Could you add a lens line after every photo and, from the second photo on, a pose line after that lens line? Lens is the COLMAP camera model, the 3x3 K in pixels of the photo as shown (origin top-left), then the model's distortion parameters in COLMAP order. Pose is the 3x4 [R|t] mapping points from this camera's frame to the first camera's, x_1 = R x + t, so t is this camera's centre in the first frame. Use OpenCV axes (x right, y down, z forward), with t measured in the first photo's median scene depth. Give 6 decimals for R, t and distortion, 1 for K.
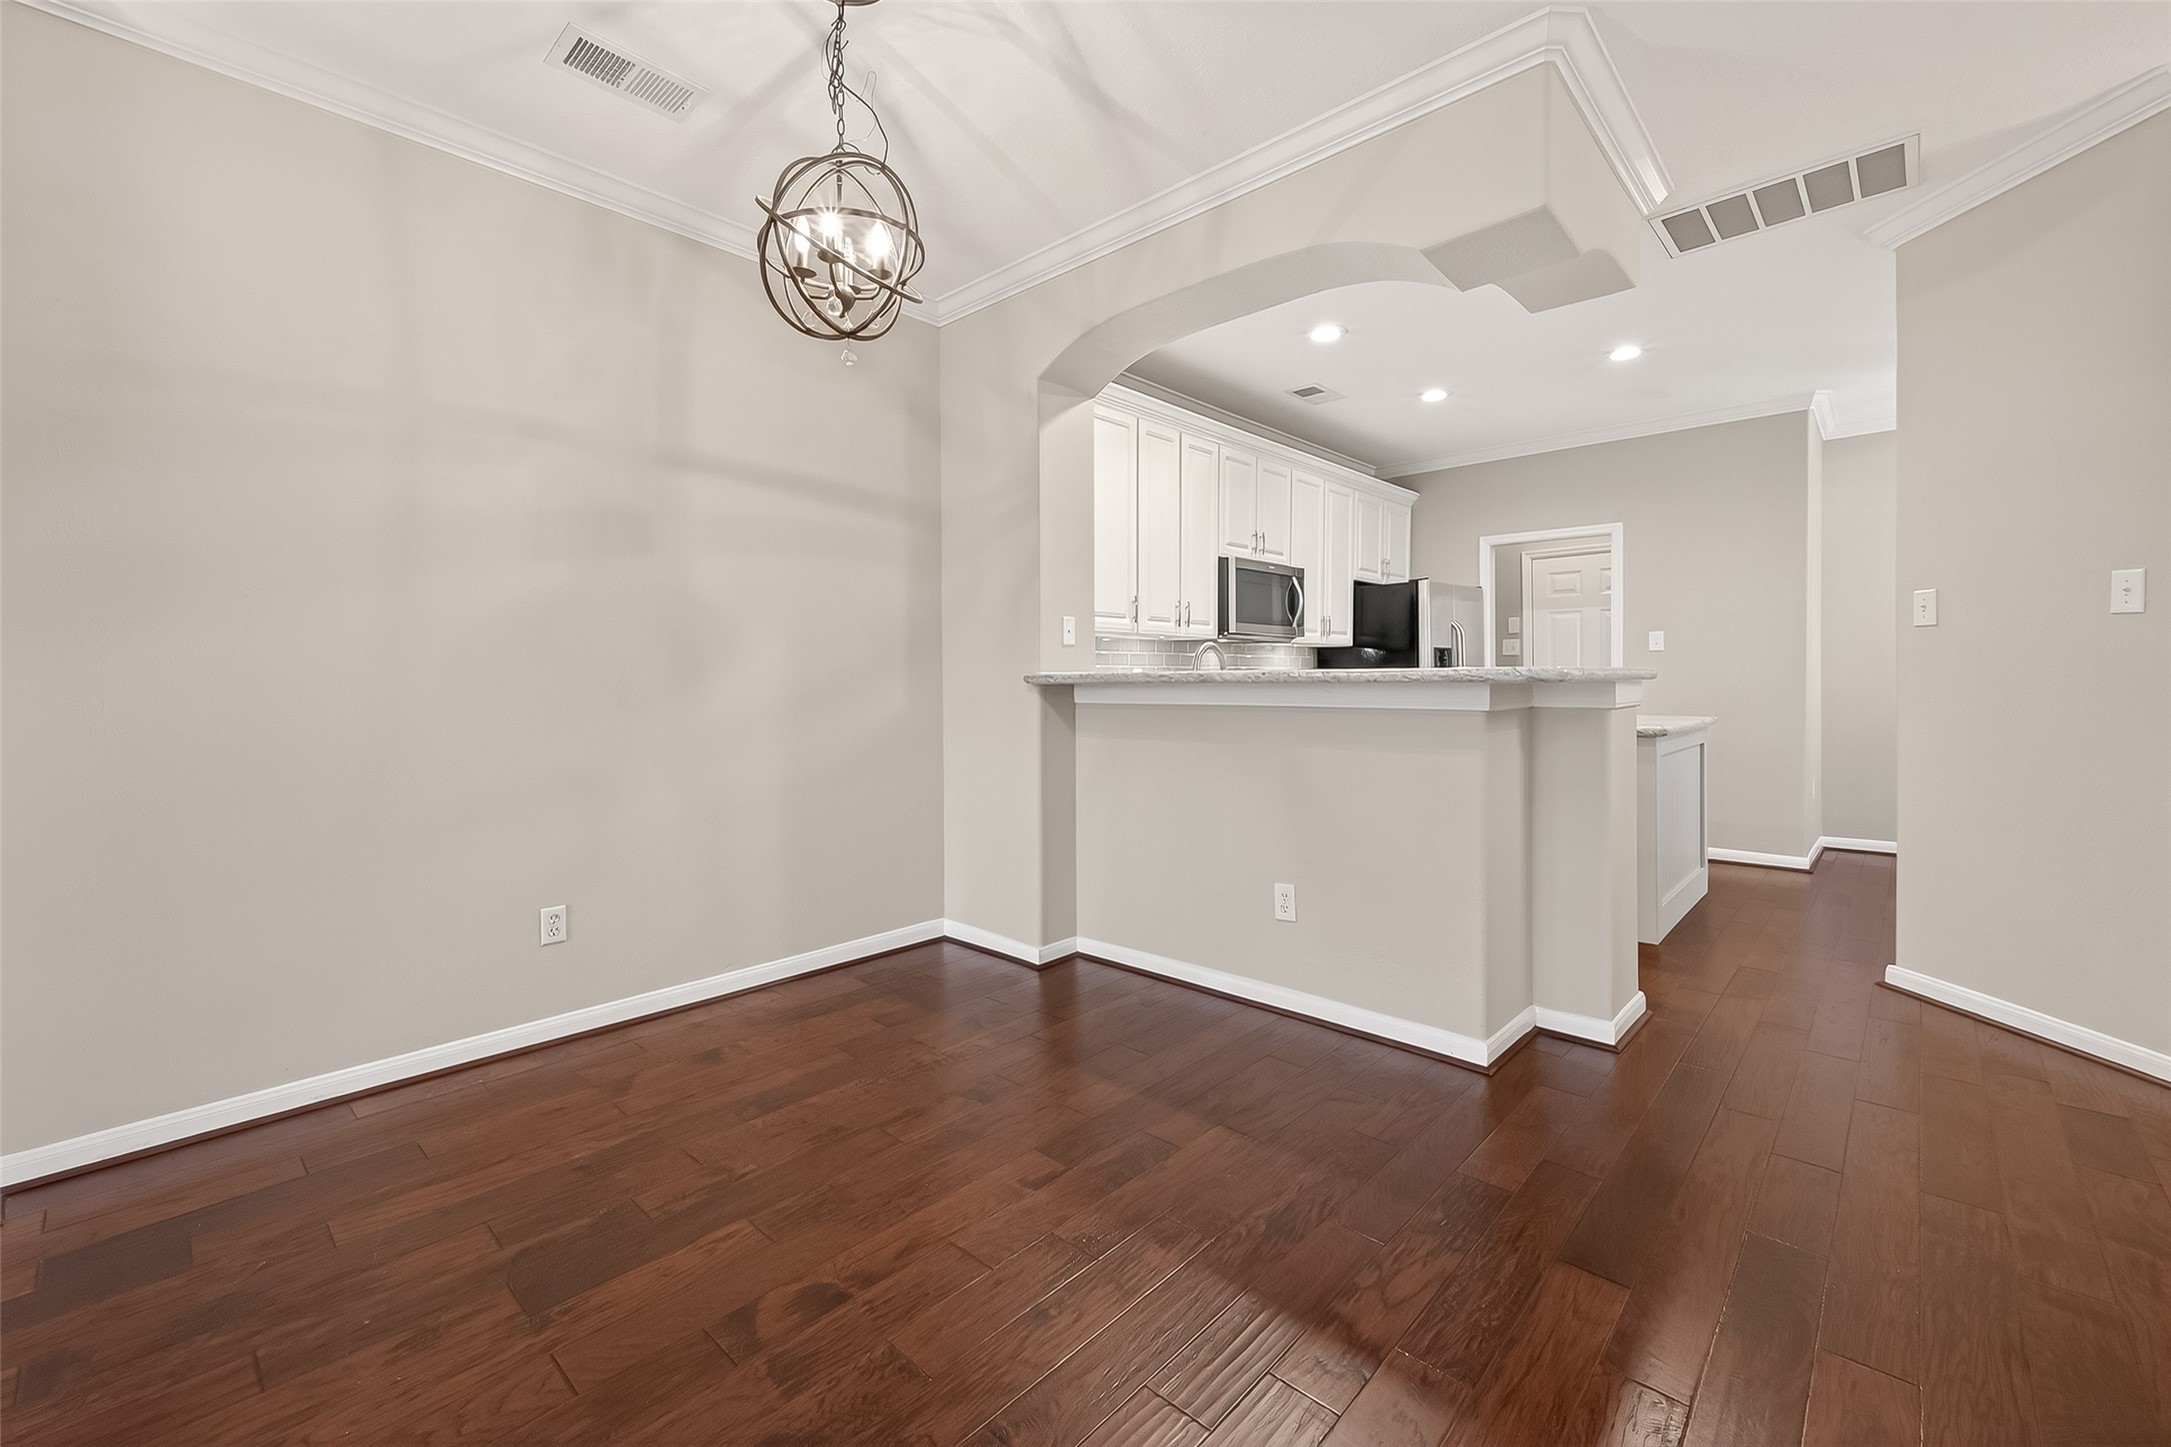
lens RADIAL K [[897.2, 0, 1078.1], [0, 897.2, 684.6], [0, 0, 1]] dist [-0.000783, -0.000182]
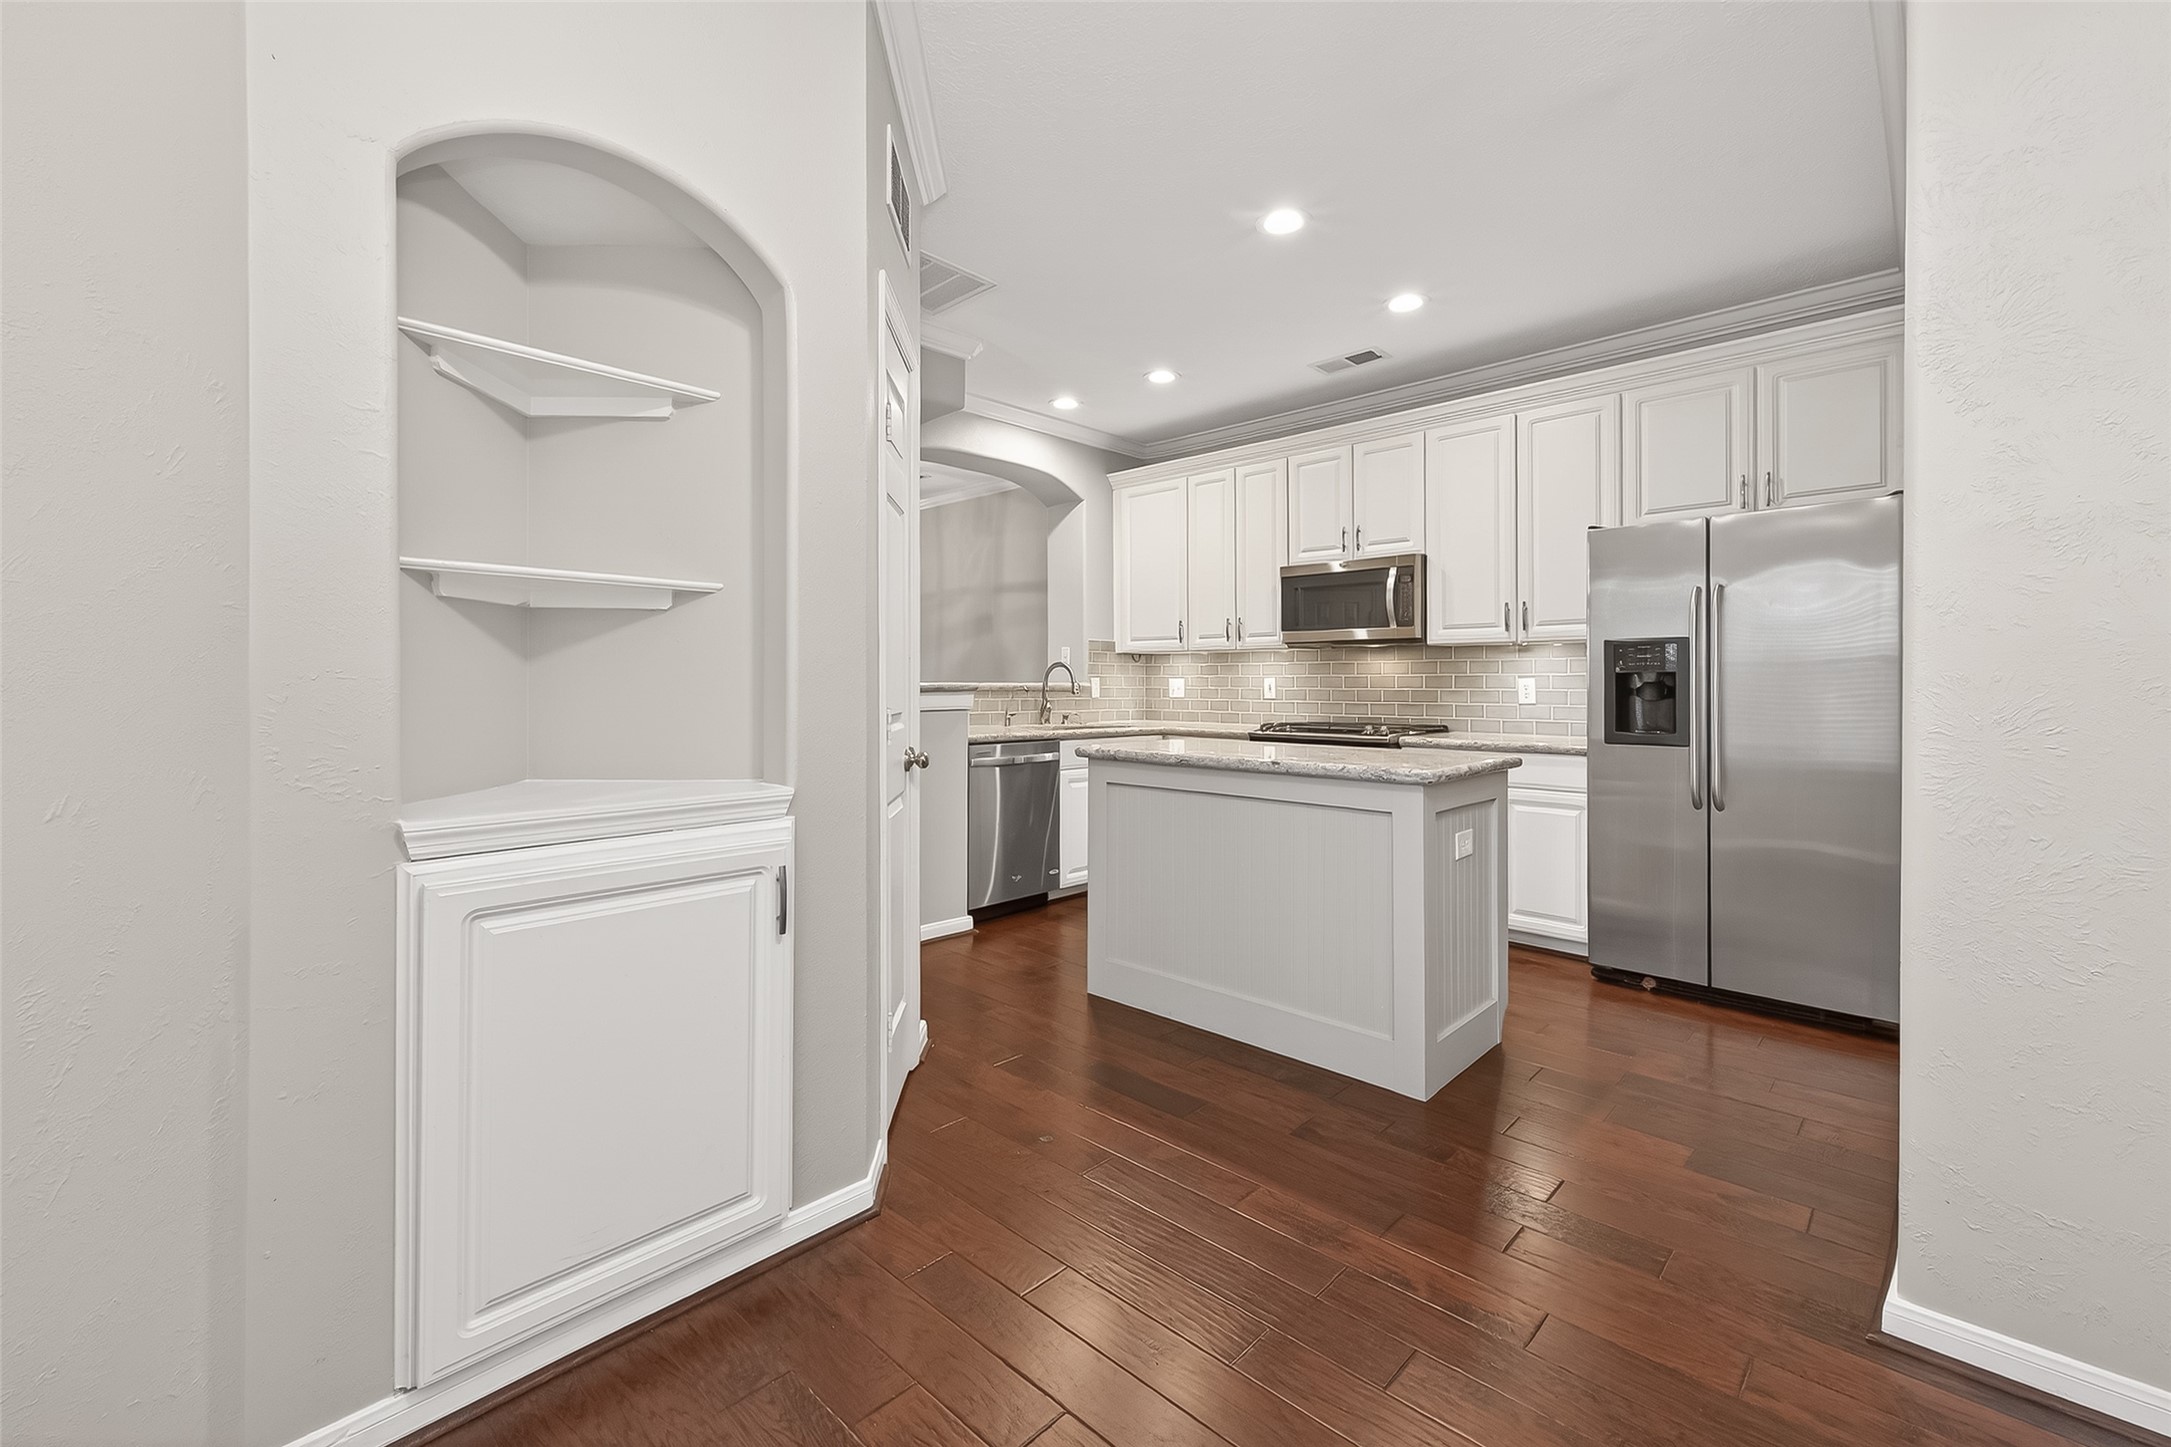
lens RADIAL K [[897.2, 0, 1078.1], [0, 897.2, 684.6], [0, 0, 1]] dist [-0.000783, -0.000182]
pose [[-0.003702, 0.009819, -0.999945, 1.309798], [-0.002681, 0.999948, 0.009829, -0.021134], [0.999990, 0.002717, -0.003676, 0.854615]]
